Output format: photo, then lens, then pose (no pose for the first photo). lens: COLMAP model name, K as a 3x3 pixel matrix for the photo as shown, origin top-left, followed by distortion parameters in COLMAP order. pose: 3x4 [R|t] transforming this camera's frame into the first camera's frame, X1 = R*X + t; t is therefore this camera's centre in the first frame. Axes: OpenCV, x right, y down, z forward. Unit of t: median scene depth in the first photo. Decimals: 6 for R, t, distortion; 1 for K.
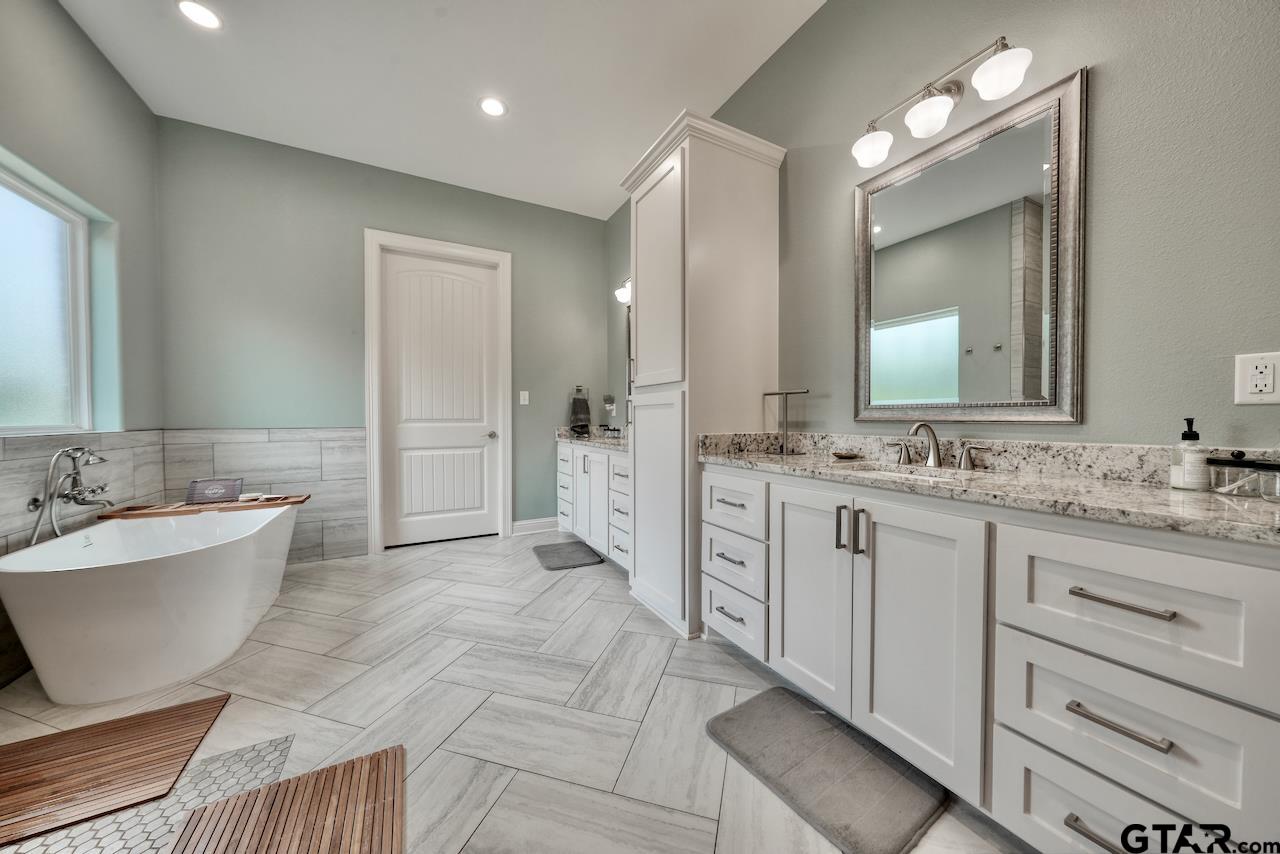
lens RADIAL K [[433.0, 0, 641.2], [0, 433.0, 424.4], [0, 0, 1]] dist [-0.004874, 0.001197]
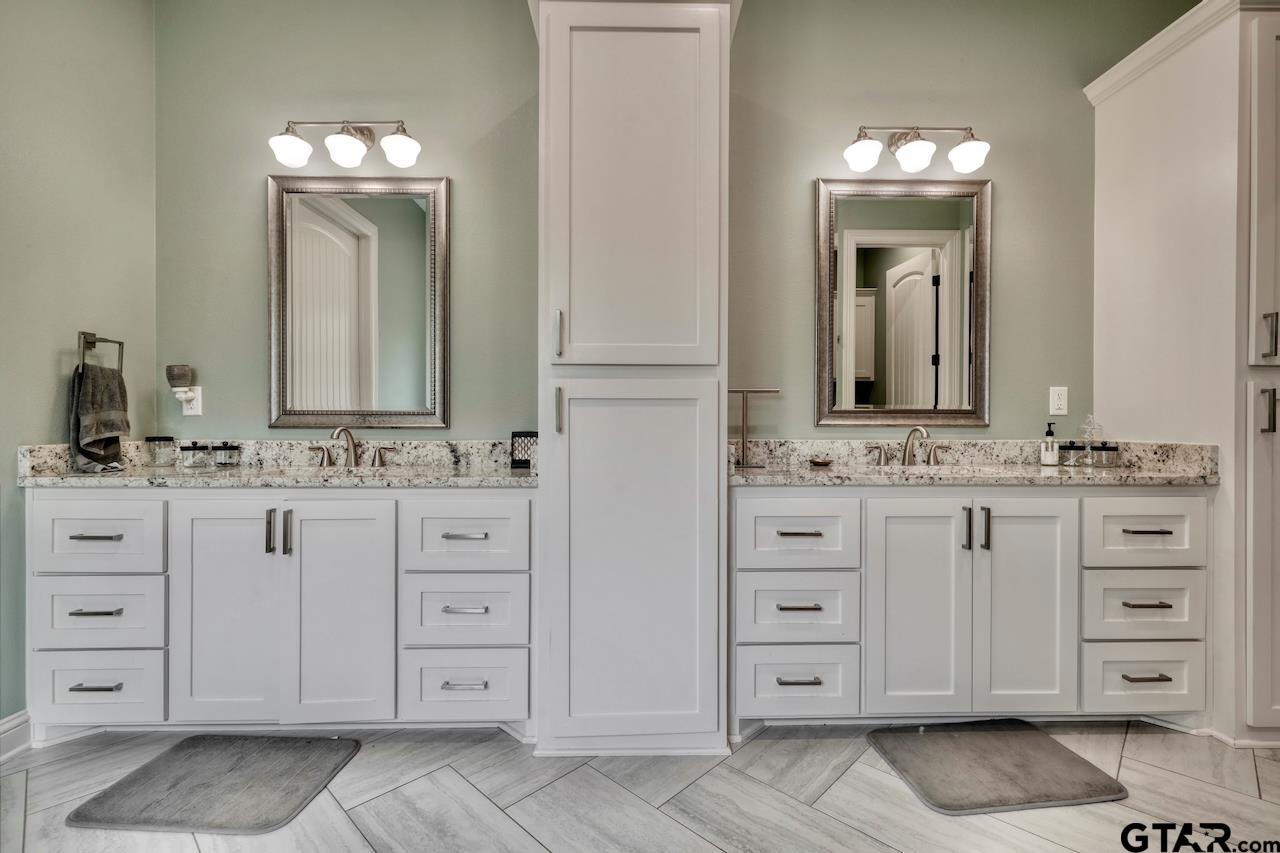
lens RADIAL K [[575.7, 0, 638.5], [0, 575.7, 425.2], [0, 0, 1]] dist [-0.003342, -0.000005]
pose [[0.451216, -0.004034, 0.892406, -0.369926], [0.009199, 0.999958, -0.000131, -0.005159], [-0.892367, 0.008268, 0.451234, 0.359459]]
